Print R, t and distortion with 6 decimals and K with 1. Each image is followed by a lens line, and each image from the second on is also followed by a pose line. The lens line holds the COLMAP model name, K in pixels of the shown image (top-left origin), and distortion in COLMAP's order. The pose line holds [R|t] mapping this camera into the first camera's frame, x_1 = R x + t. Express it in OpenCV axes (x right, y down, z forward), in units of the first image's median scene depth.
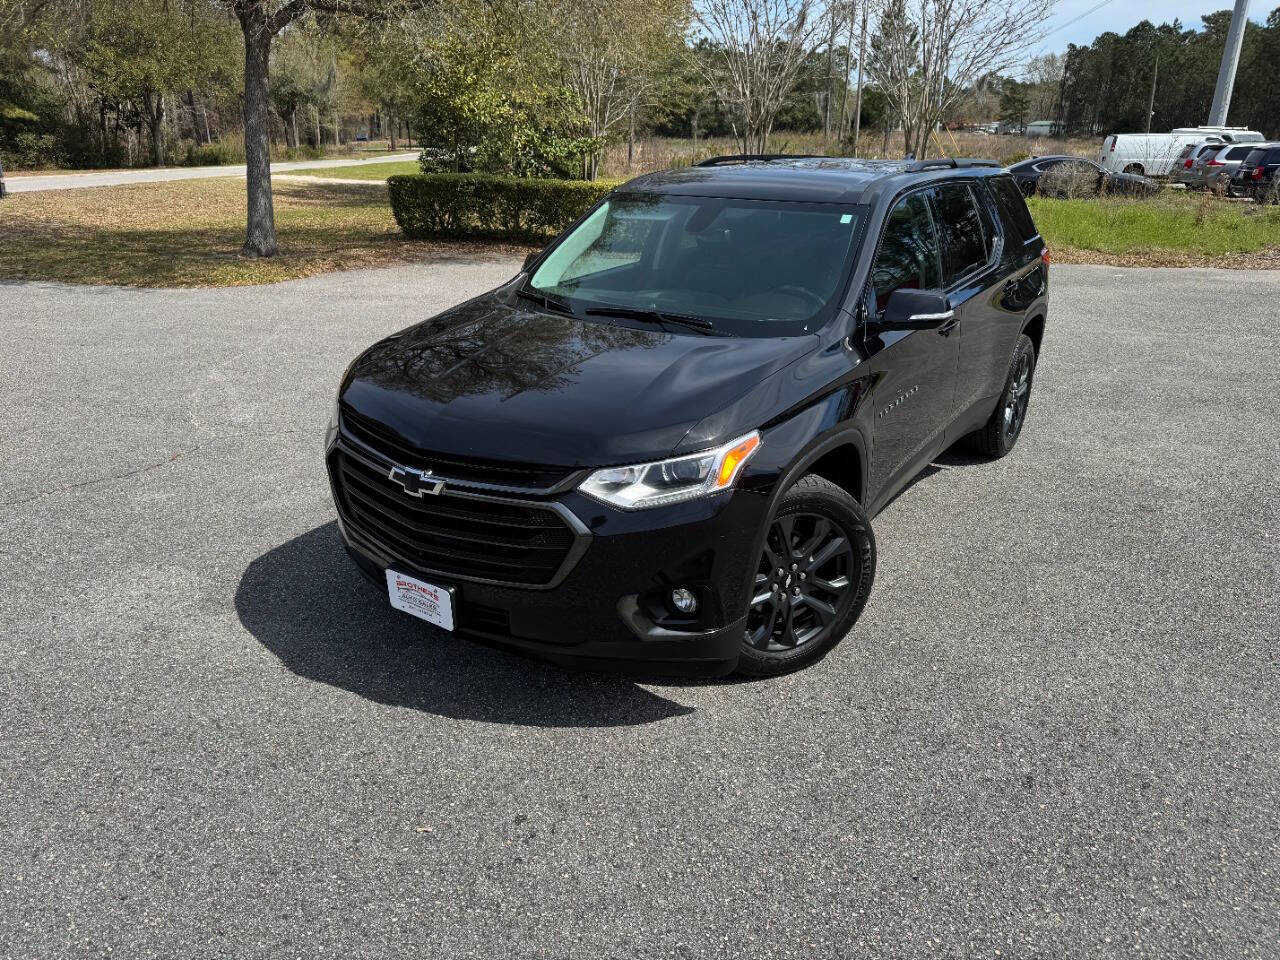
lens RADIAL K [[911.8, 0, 653.5], [0, 911.8, 473.9], [0, 0, 1]] dist [0.018226, -0.022192]
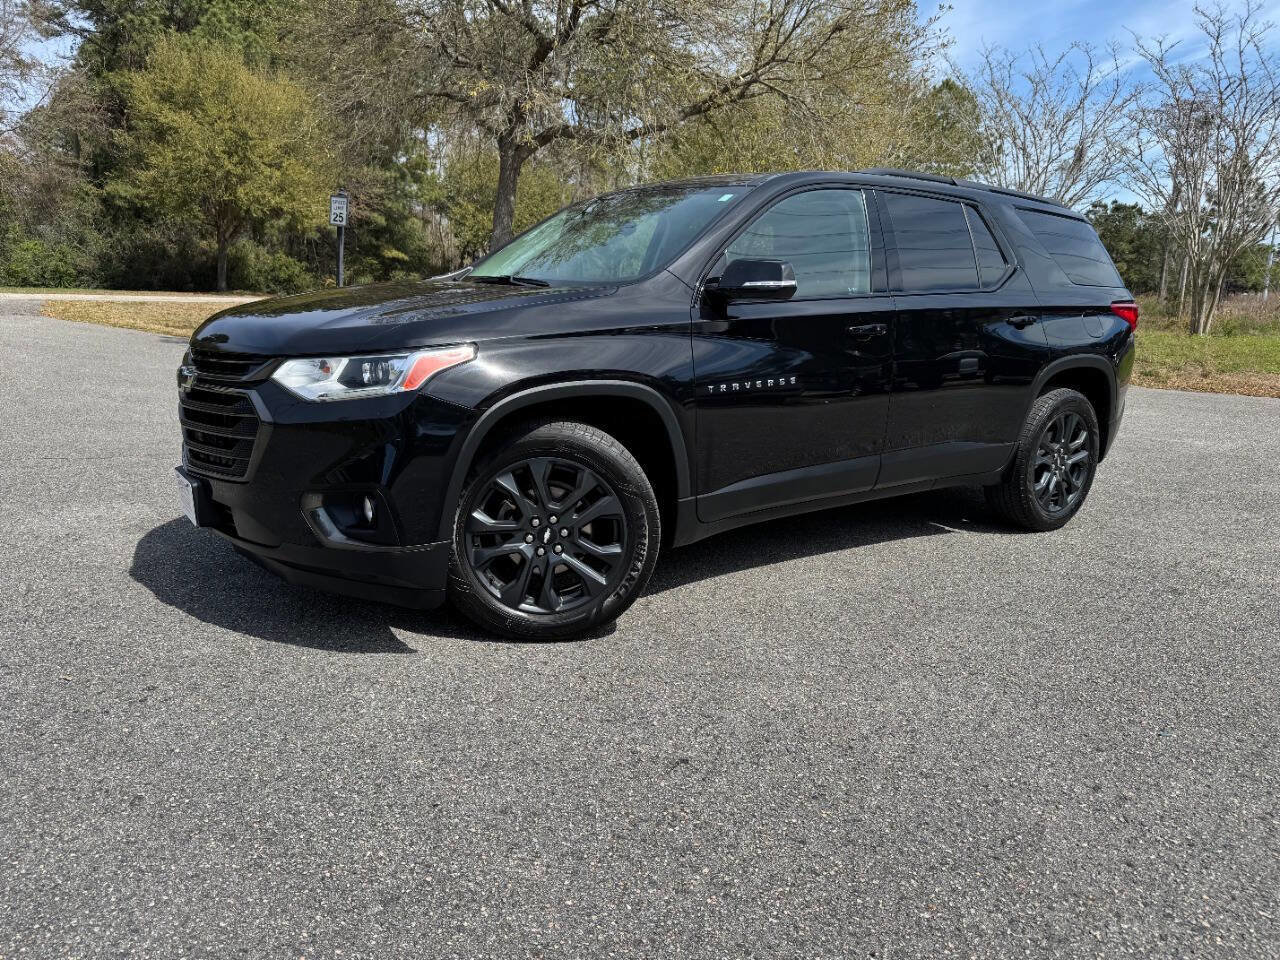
lens RADIAL K [[911.8, 0, 652.3], [0, 911.8, 481.6], [0, 0, 1]] dist [0.018226, -0.022192]
pose [[0.945886, 0.087984, -0.312342, 0.529984], [-0.133522, 0.982810, -0.127502, 0.166904], [0.295755, 0.162307, 0.941374, 0.152914]]
